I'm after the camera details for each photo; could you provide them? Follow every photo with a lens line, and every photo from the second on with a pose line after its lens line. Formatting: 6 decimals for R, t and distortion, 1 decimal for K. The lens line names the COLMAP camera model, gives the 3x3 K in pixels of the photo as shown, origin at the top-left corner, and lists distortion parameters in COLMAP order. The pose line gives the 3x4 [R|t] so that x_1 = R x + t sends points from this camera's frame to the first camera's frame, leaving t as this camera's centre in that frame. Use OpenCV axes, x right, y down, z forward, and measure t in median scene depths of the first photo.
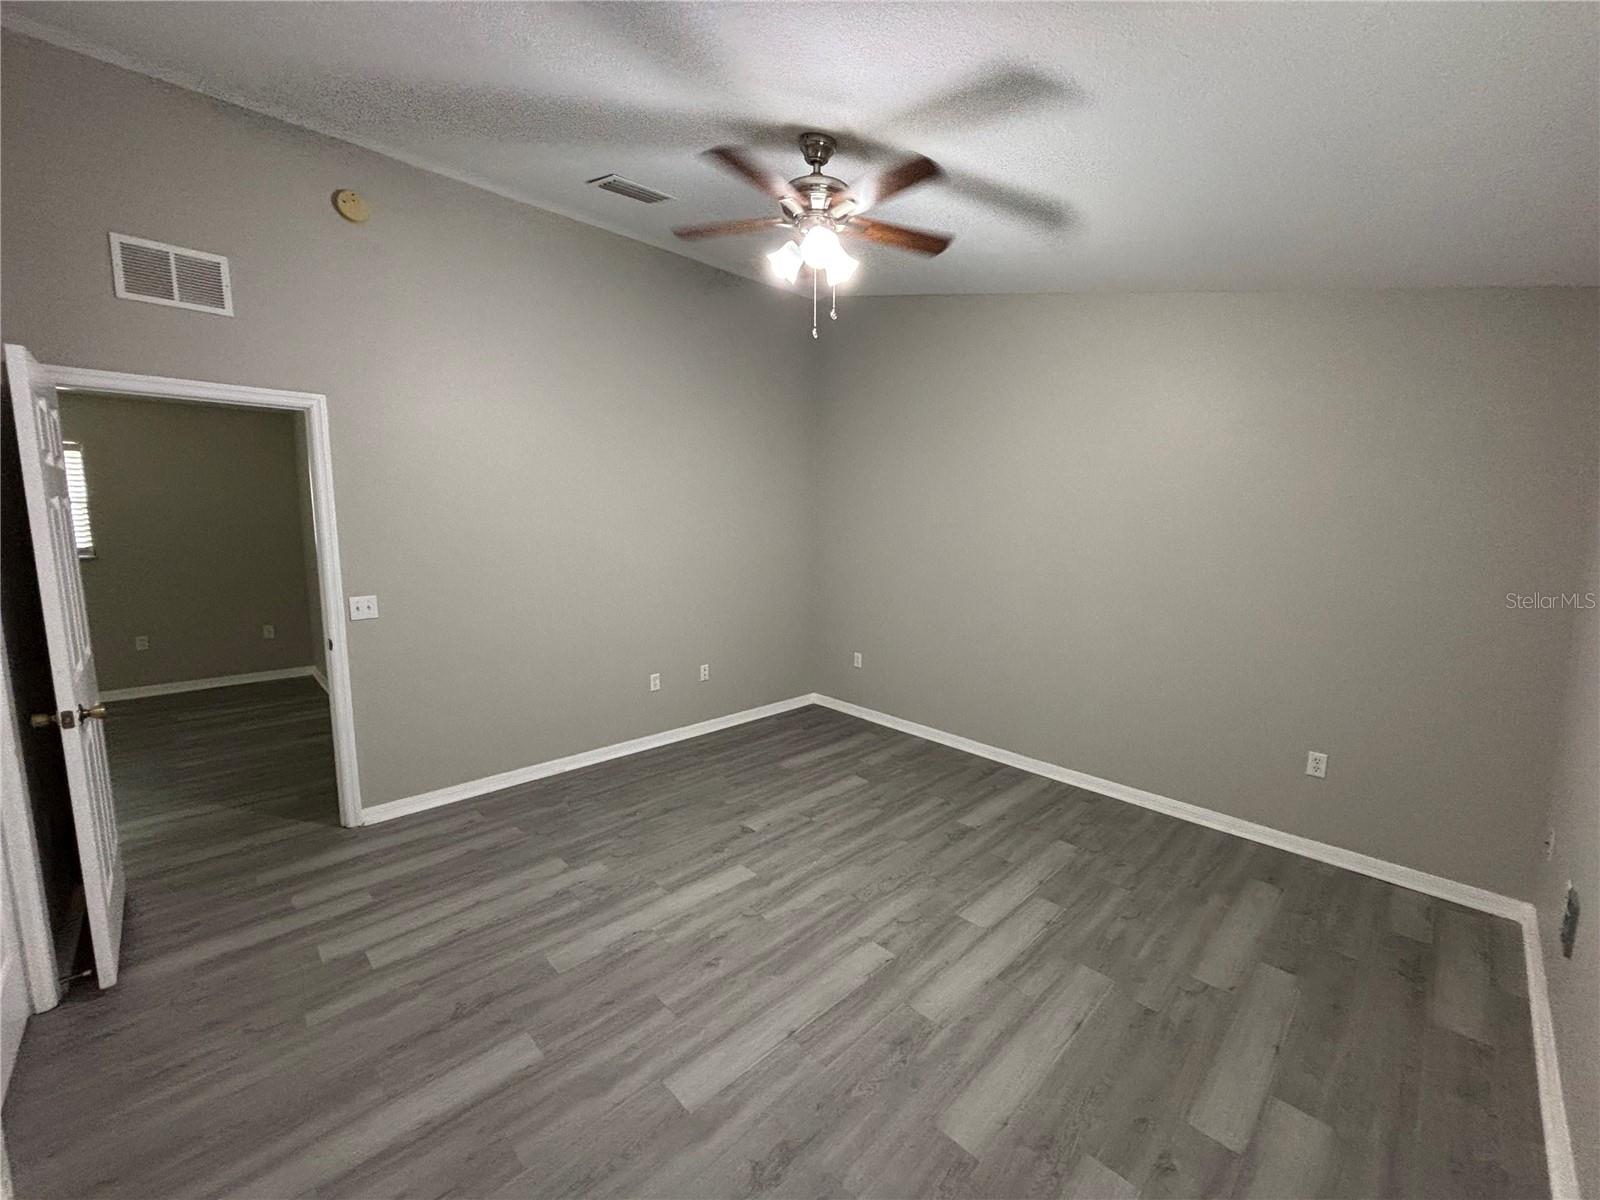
lens RADIAL K [[645.5, 0, 800.0], [0, 645.5, 600.0], [0, 0, 1]] dist [0.000852, 0.000135]
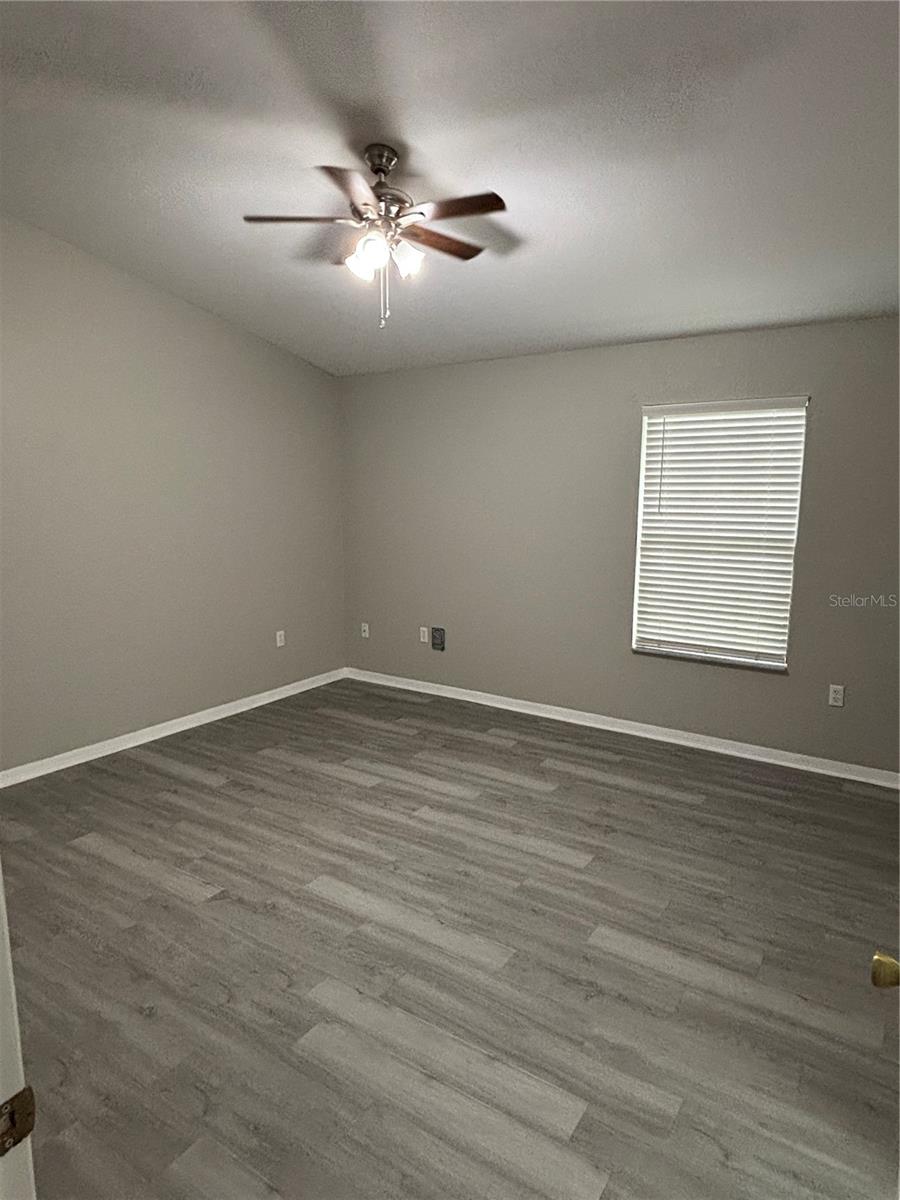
lens RADIAL K [[719.1, 0, 457.0], [0, 719.1, 597.5], [0, 0, 1]] dist [0.047243, -0.055223]
pose [[-0.210841, -0.163500, 0.963750, -1.159764], [0.128800, 0.972670, 0.193191, -0.153392], [-0.968998, 0.164863, -0.184020, 1.042332]]
